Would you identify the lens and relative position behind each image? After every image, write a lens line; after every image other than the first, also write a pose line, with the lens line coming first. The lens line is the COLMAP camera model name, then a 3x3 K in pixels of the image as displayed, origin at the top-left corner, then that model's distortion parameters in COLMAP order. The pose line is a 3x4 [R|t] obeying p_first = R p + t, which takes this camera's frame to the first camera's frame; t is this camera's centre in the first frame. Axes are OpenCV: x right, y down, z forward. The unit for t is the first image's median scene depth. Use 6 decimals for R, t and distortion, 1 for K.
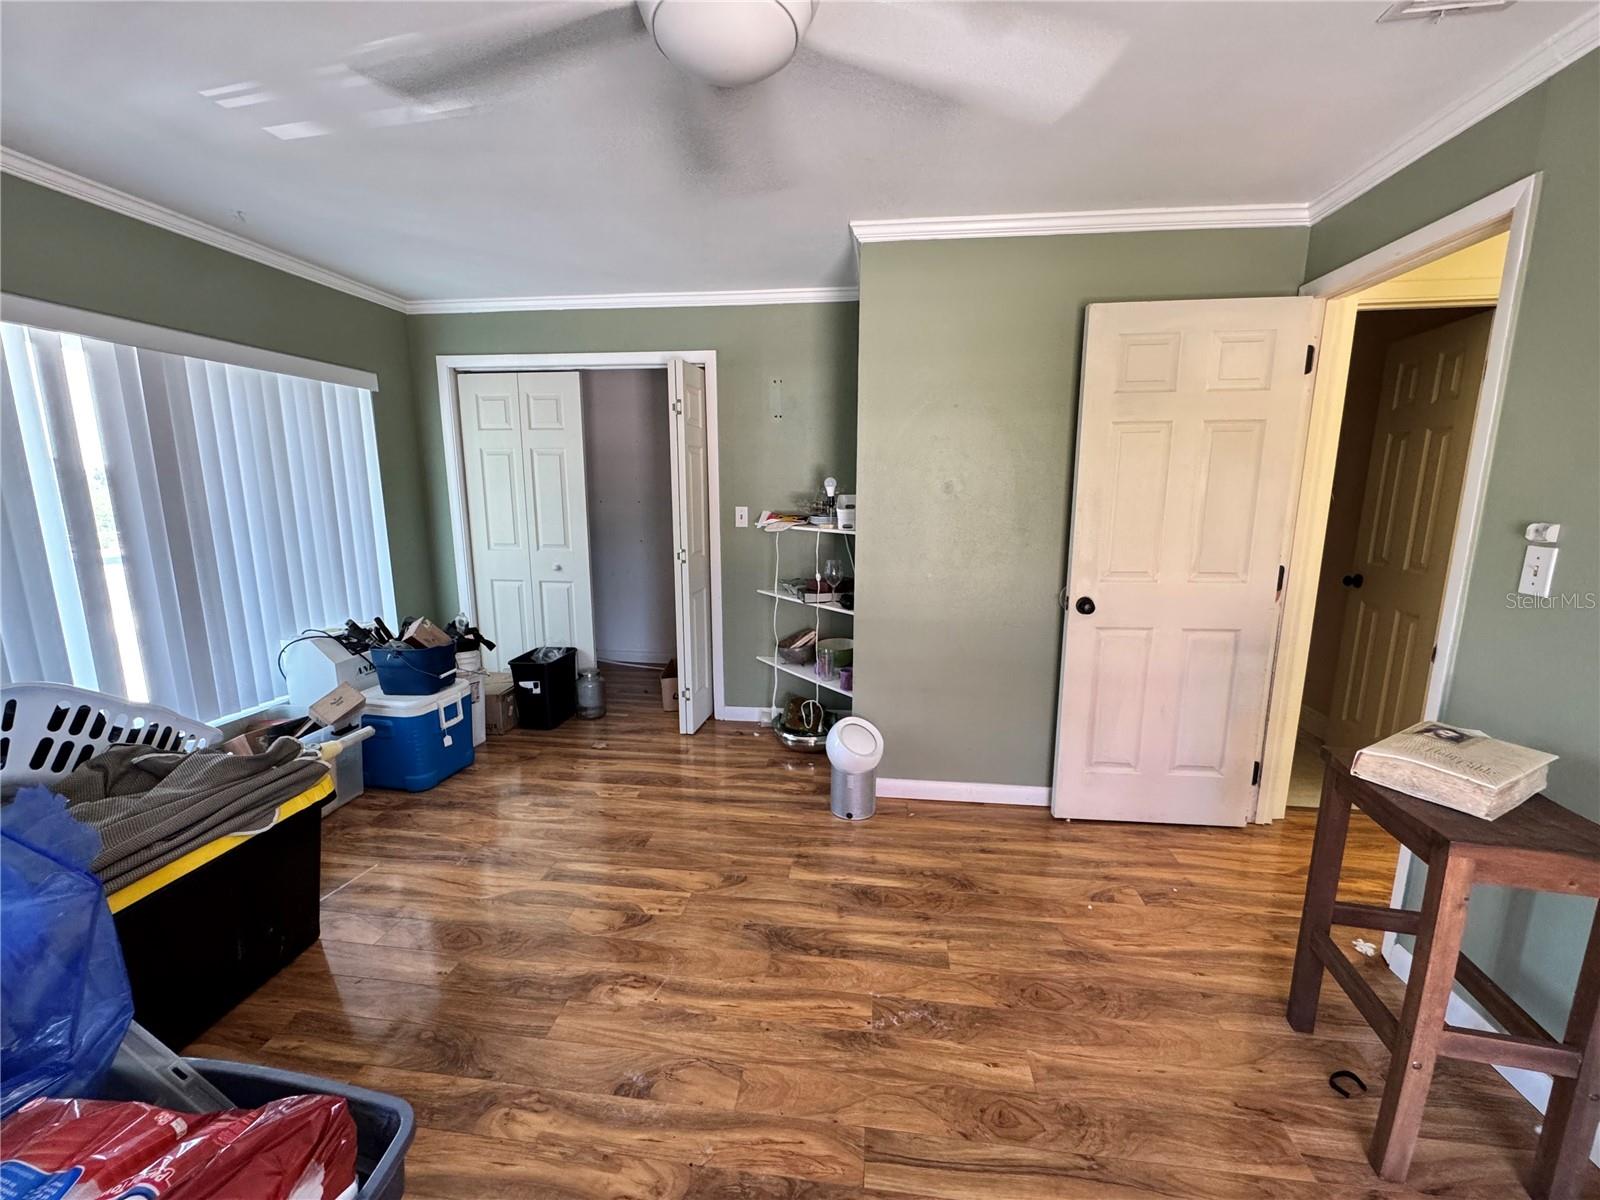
lens RADIAL K [[642.4, 0, 799.4], [0, 642.4, 602.1], [0, 0, 1]] dist [-0.005670, 0.000567]
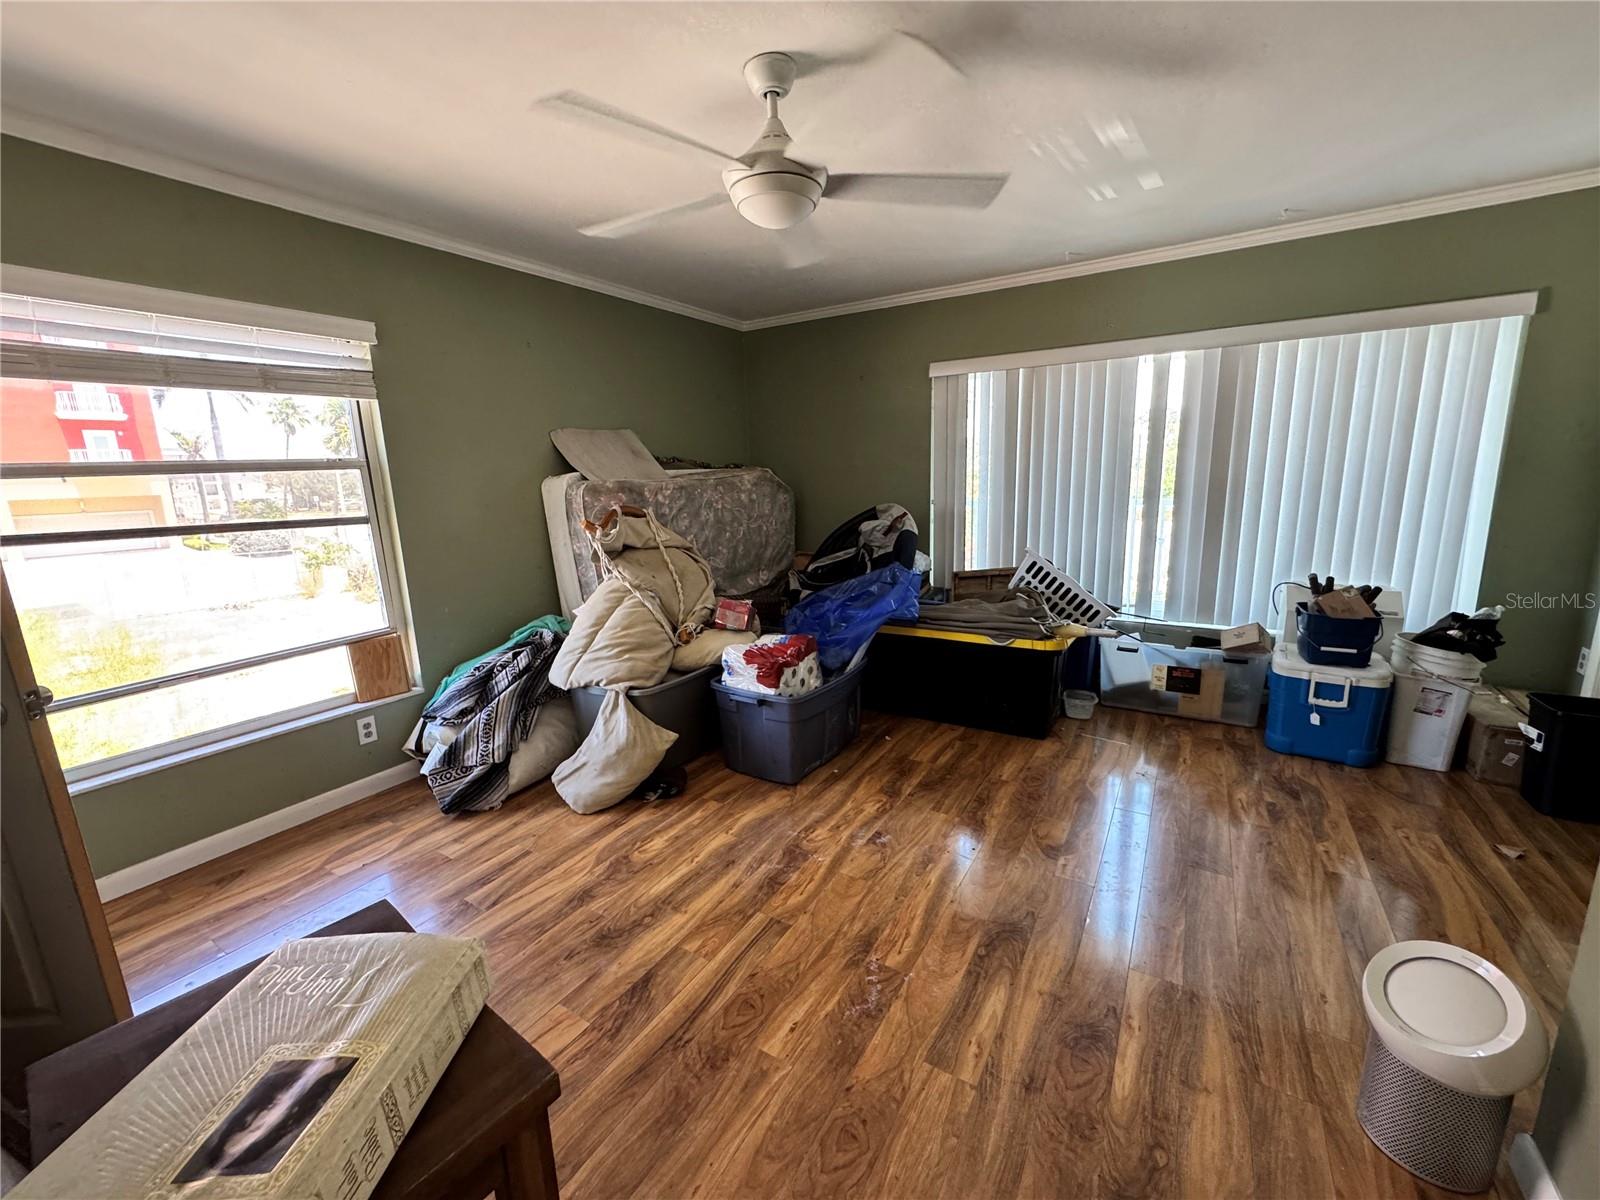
lens RADIAL K [[642.4, 0, 799.6], [0, 642.4, 598.7], [0, 0, 1]] dist [-0.005670, 0.000567]
pose [[-0.412522, 0.190736, -0.890755, 0.946871], [-0.132849, 0.954783, 0.265970, -0.166105], [0.901209, 0.228054, -0.368530, 1.091137]]
